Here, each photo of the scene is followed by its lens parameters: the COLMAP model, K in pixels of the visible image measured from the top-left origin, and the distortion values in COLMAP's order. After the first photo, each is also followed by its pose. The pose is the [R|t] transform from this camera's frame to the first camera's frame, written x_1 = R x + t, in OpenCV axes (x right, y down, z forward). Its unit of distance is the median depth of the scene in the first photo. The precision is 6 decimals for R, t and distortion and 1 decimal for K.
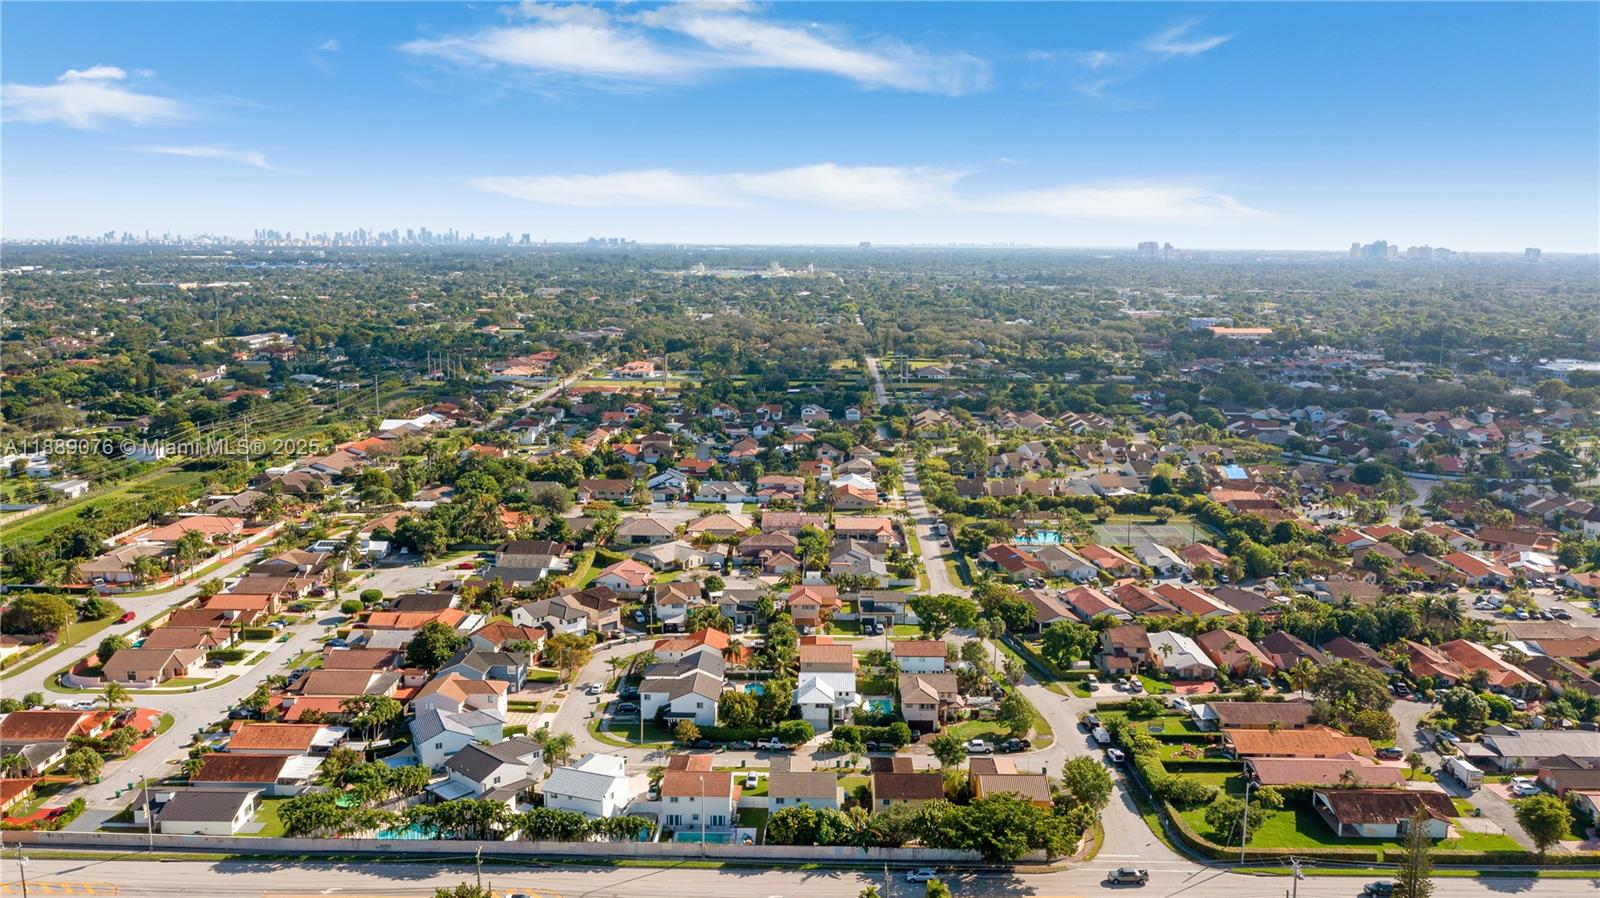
lens RADIAL K [[1277.3, 0, 805.3], [0, 1277.3, 448.5], [0, 0, 1]] dist [0.000213, 0.007215]
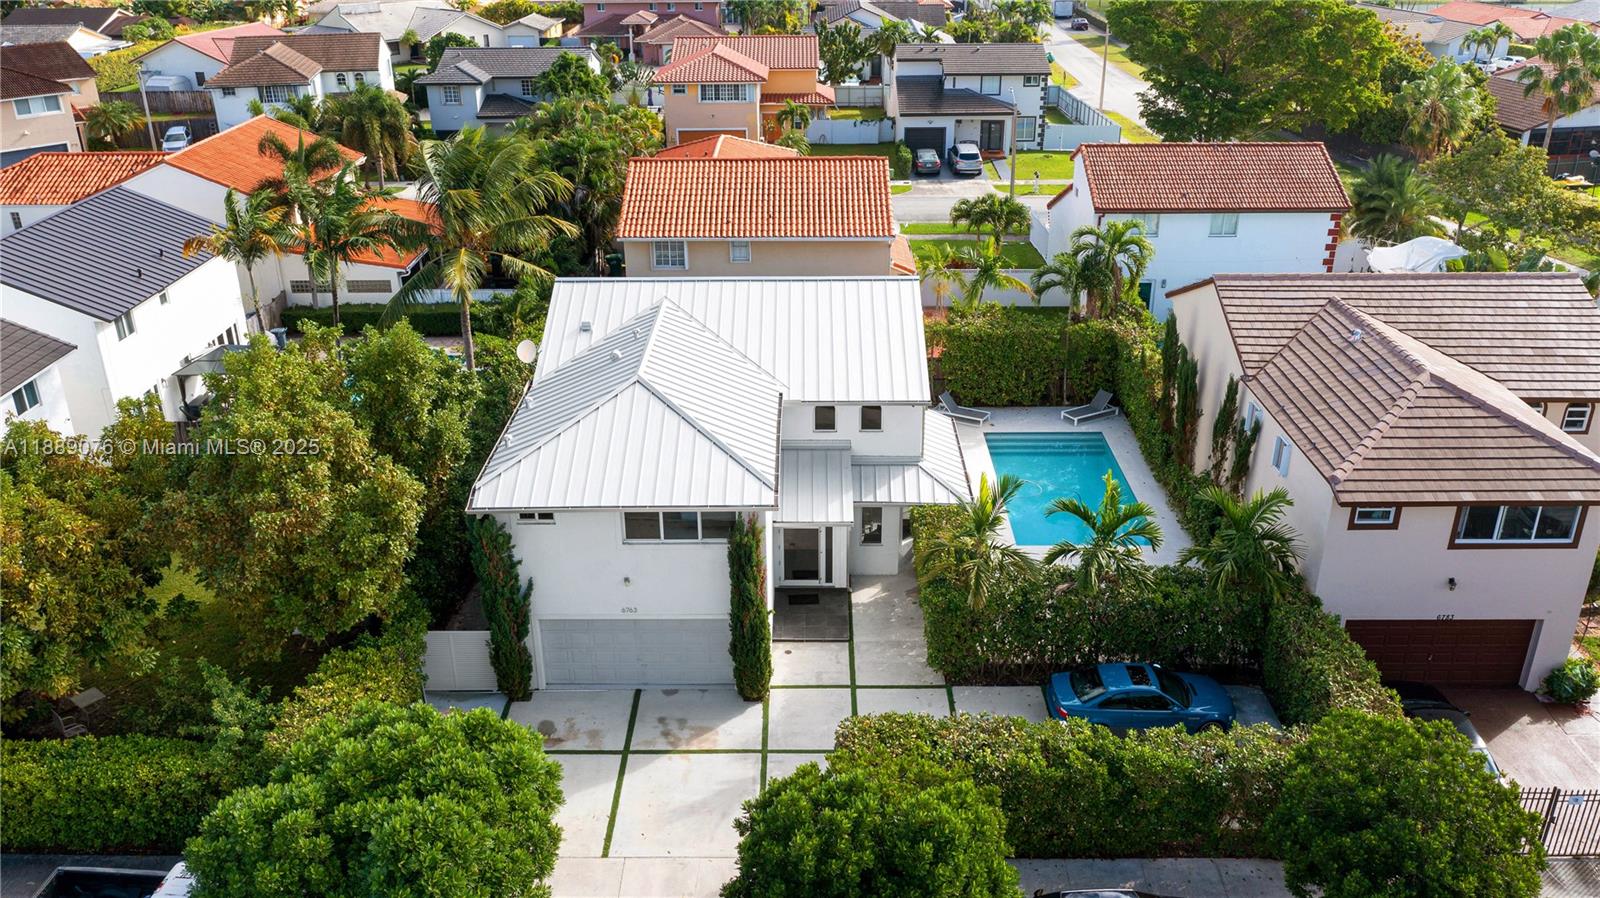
lens RADIAL K [[1277.3, 0, 805.3], [0, 1277.3, 448.5], [0, 0, 1]] dist [0.000213, 0.007215]
pose [[0.999937, -0.010913, 0.002724, 0.024712], [0.009836, 0.965842, 0.258947, 0.157196], [-0.005457, -0.258903, 0.965888, 0.854938]]
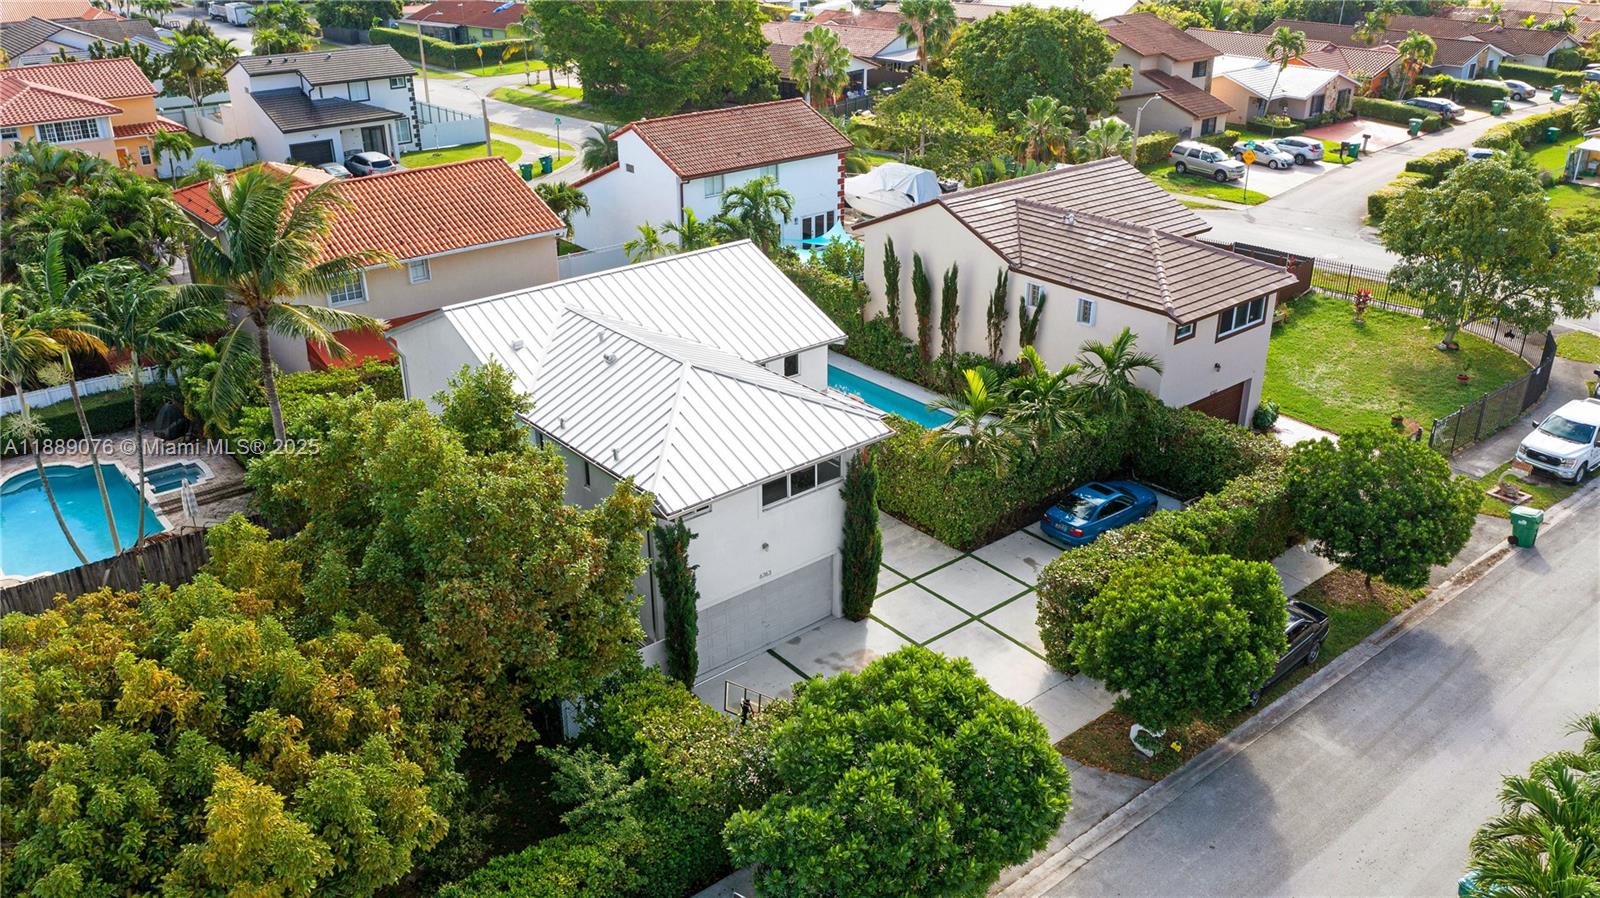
lens RADIAL K [[1277.3, 0, 805.3], [0, 1277.3, 448.5], [0, 0, 1]] dist [0.000213, 0.007215]
pose [[0.754514, -0.280268, 0.593429, -0.063679], [0.114571, 0.946592, 0.301390, 0.153184], [-0.646206, -0.159413, 0.746328, 0.873432]]
